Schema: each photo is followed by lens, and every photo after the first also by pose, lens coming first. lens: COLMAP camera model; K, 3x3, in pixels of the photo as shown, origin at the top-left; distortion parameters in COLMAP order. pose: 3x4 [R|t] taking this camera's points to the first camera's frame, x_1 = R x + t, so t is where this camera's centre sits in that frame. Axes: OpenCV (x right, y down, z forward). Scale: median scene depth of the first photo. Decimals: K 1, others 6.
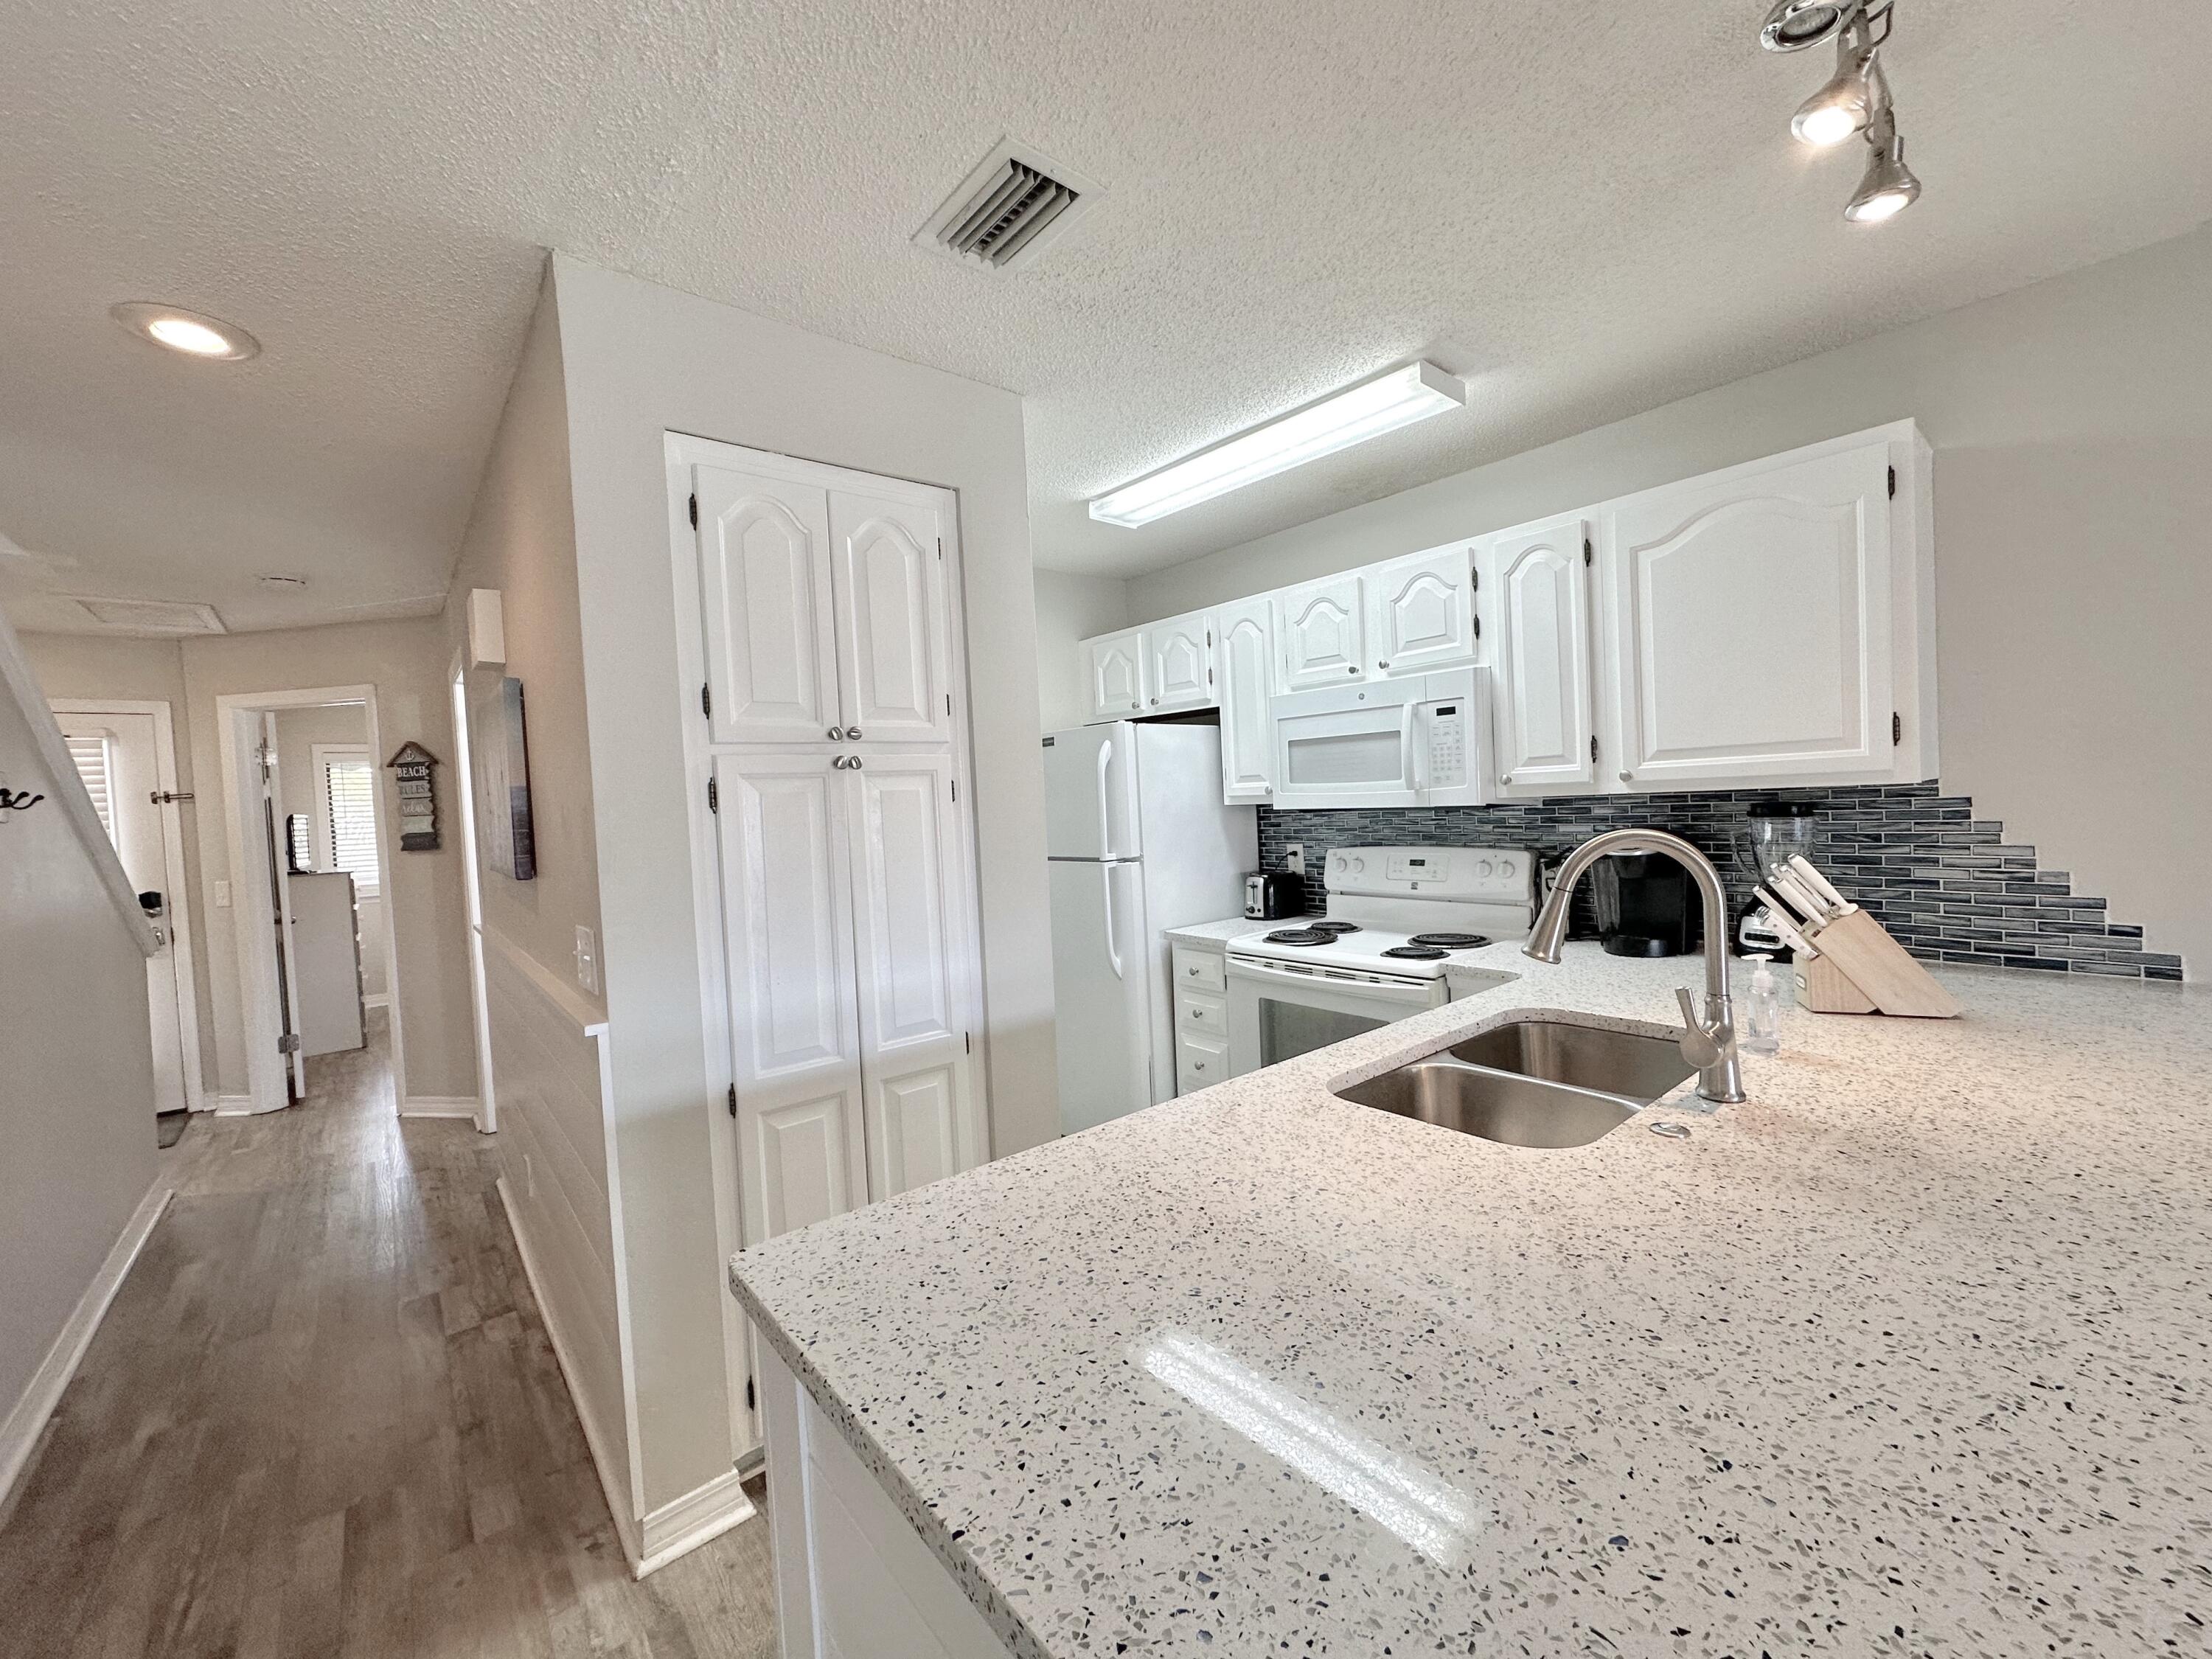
lens RADIAL K [[883.2, 0, 1113.0], [0, 883.2, 825.5], [0, 0, 1]] dist [-0.001605, 0.000775]
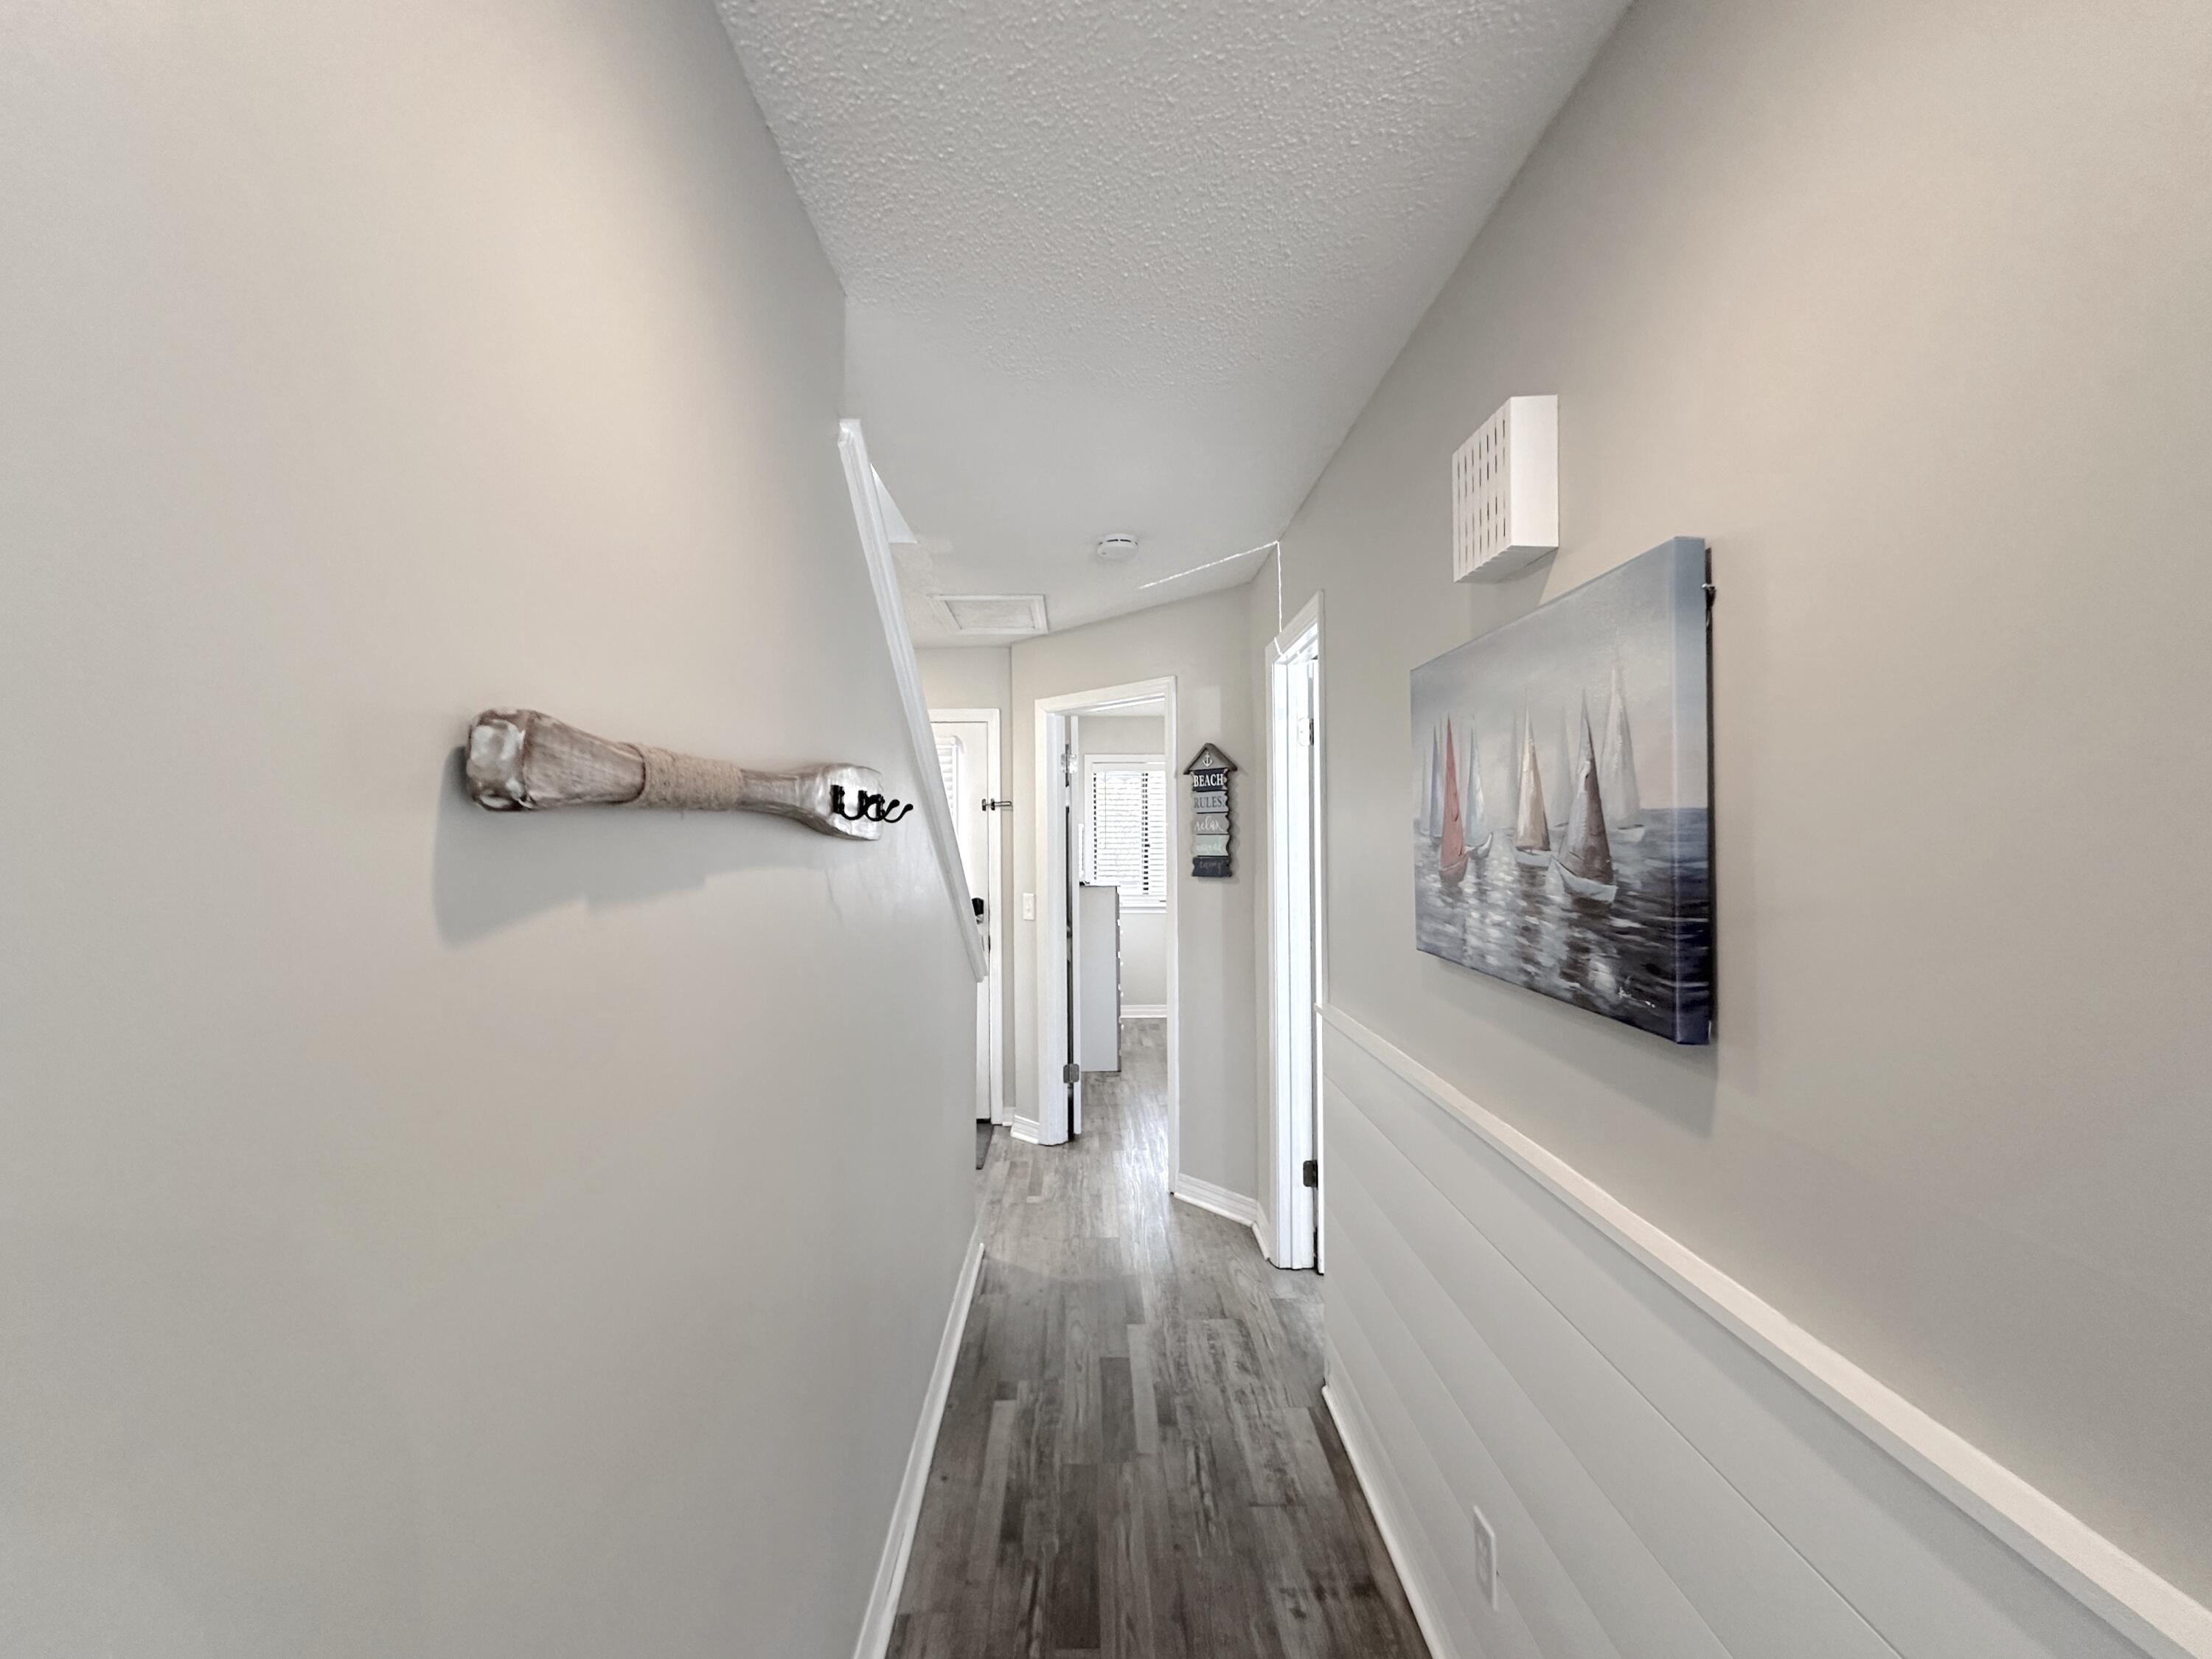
lens RADIAL K [[953.5, 0, 1108.4], [0, 953.5, 819.2], [0, 0, 1]] dist [-0.003269, -0.000041]
pose [[0.778501, 0.032283, -0.626813, -0.570383], [-0.049063, 0.998751, -0.009497, -0.022383], [0.625723, 0.038146, 0.779112, 0.469976]]
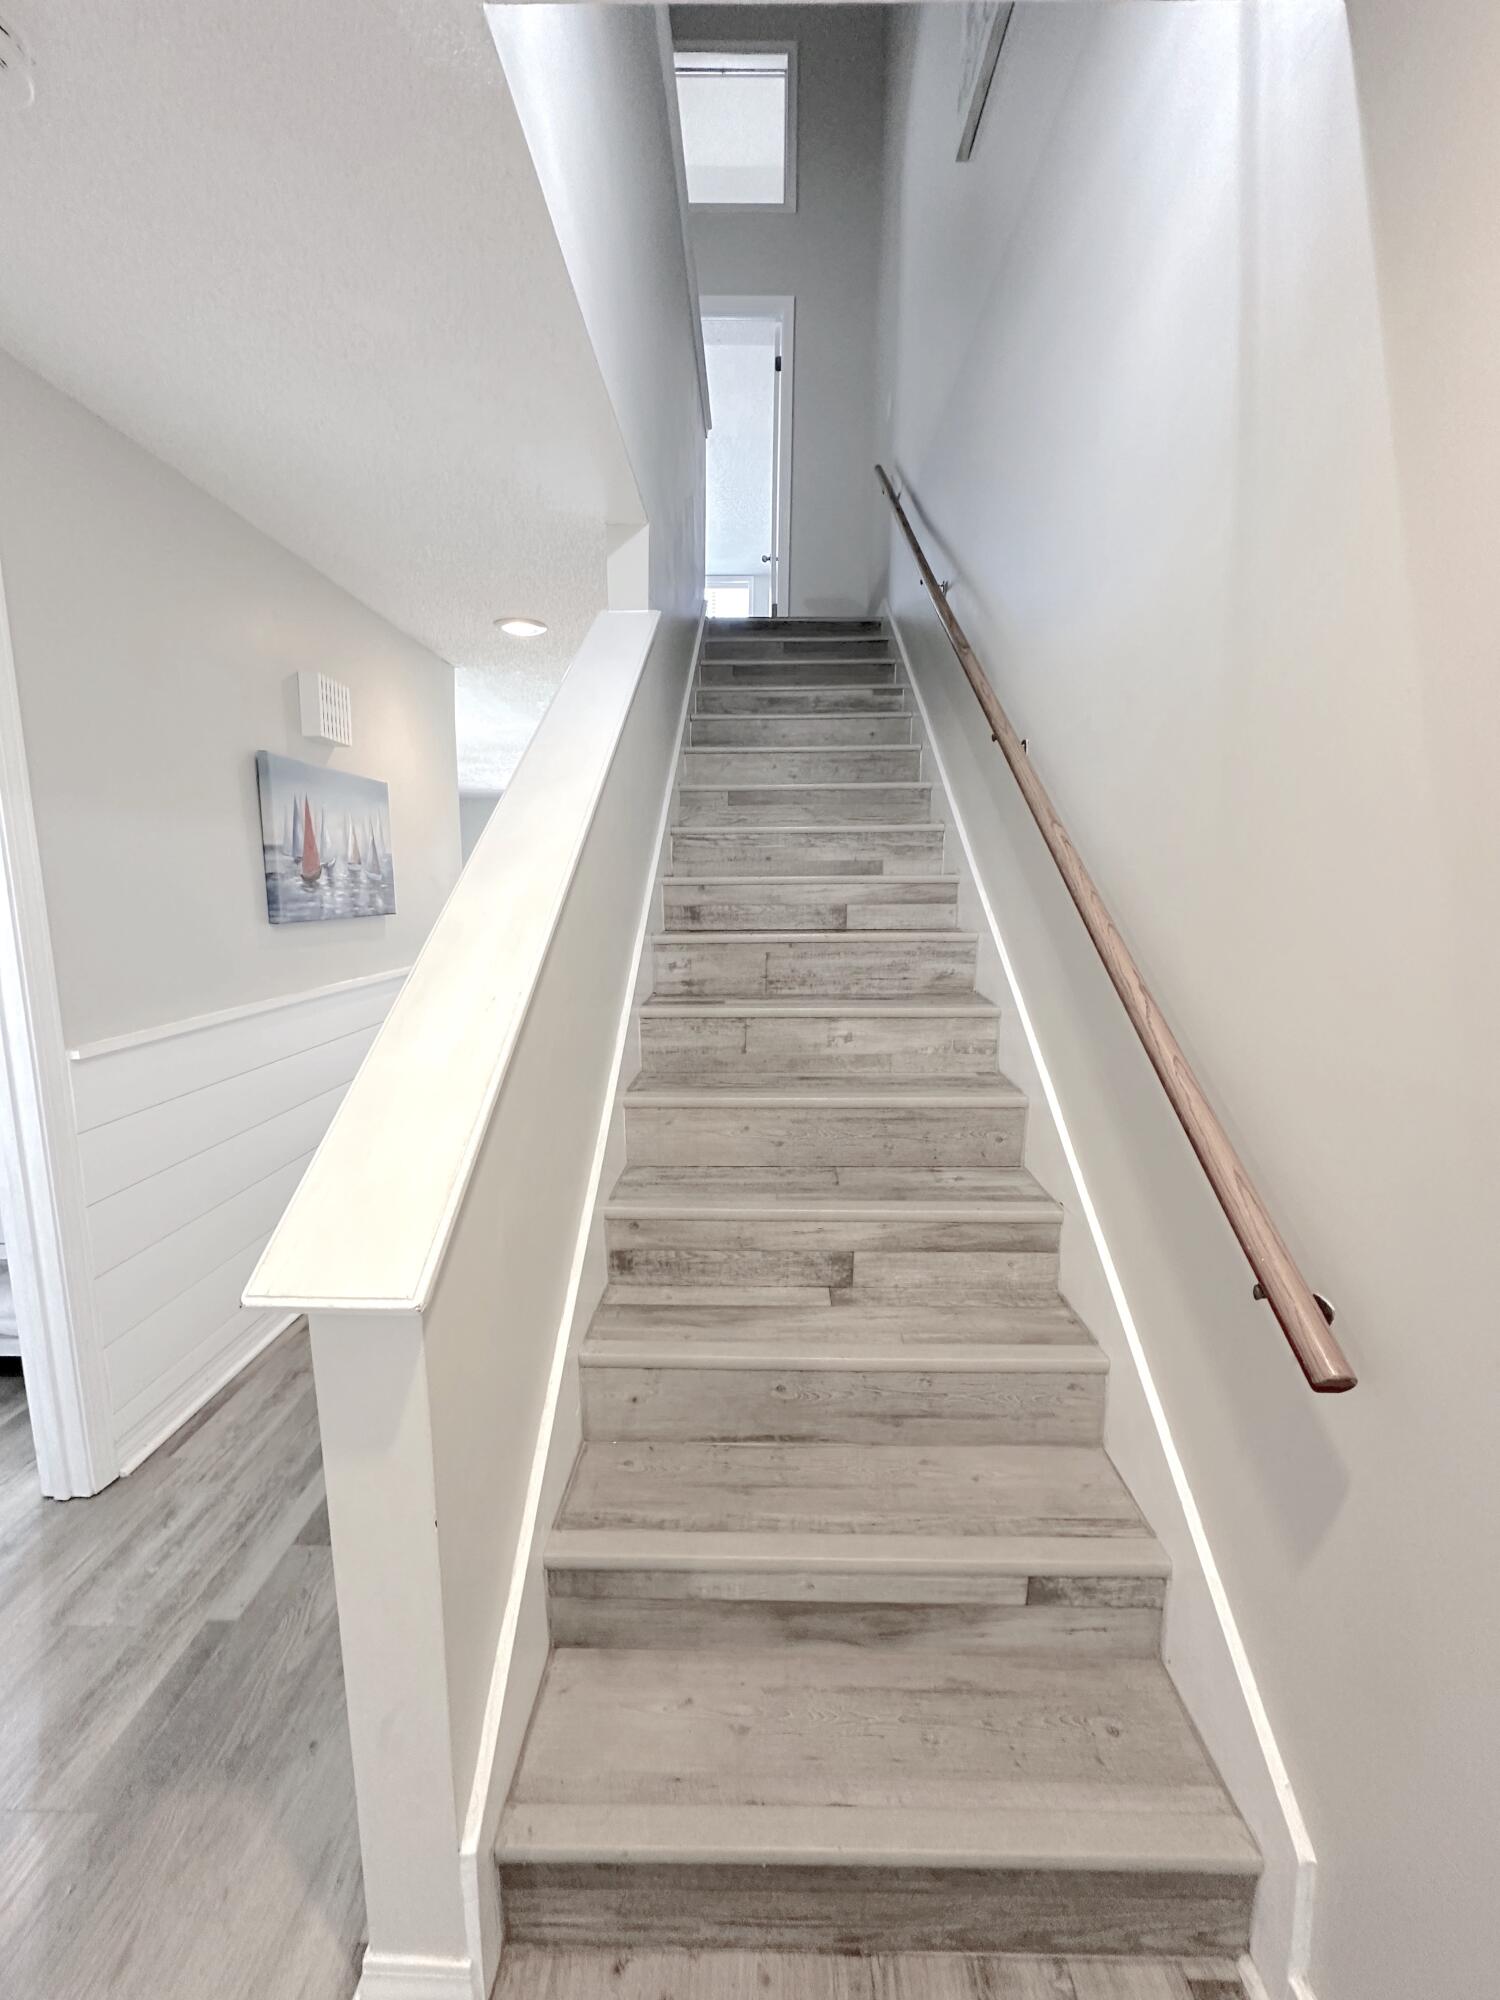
lens RADIAL K [[798.6, 0, 746.5], [0, 798.6, 998.1], [0, 0, 1]] dist [-0.001605, 0.000775]
pose [[-0.751550, -0.049646, 0.657805, -2.004122], [0.054892, 0.989000, 0.137357, 0.046967], [-0.657388, 0.139339, -0.740557, 1.595546]]
